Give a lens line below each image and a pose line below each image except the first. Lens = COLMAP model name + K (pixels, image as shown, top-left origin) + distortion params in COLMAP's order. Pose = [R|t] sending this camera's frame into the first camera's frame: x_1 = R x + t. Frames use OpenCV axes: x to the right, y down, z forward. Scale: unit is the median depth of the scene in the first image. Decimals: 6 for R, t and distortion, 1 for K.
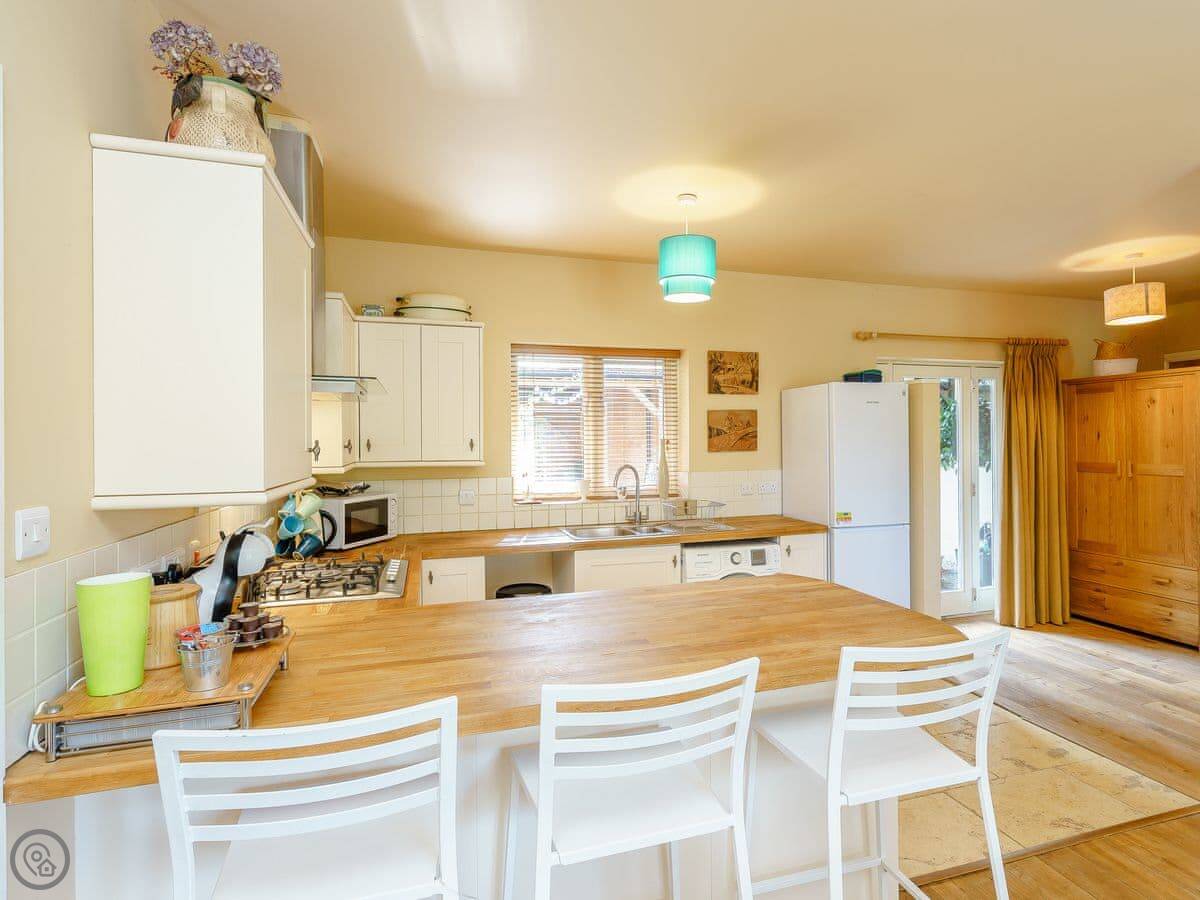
lens RADIAL K [[614.8, 0, 648.7], [0, 614.8, 446.1], [0, 0, 1]] dist [-0.004213, 0.003537]
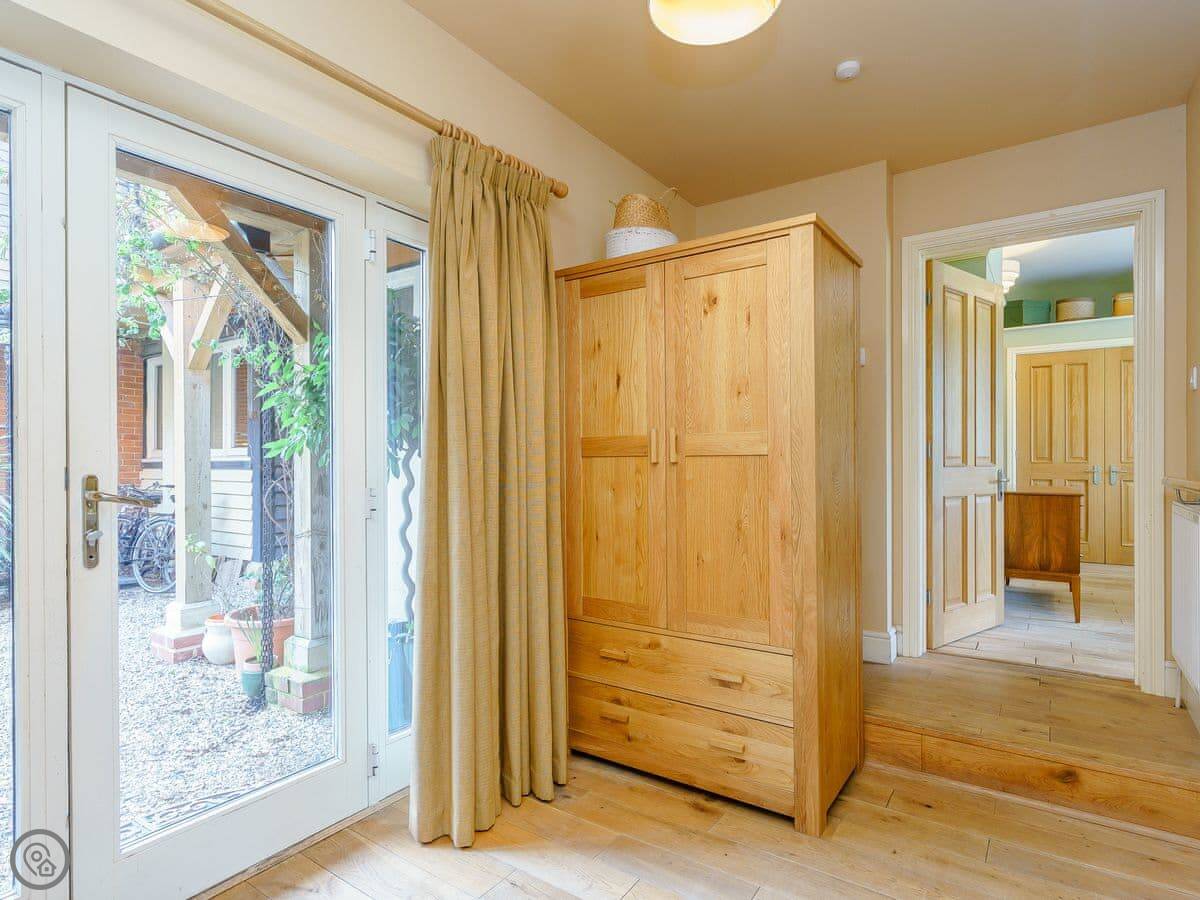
lens RADIAL K [[629.1, 0, 610.5], [0, 629.1, 461.5], [0, 0, 1]] dist [-0.000465, -0.000352]
pose [[0.787401, 0.007857, 0.616391, 0.427888], [-0.000932, 0.999933, -0.011555, 0.053255], [-0.616440, 0.008524, 0.787355, 0.620880]]
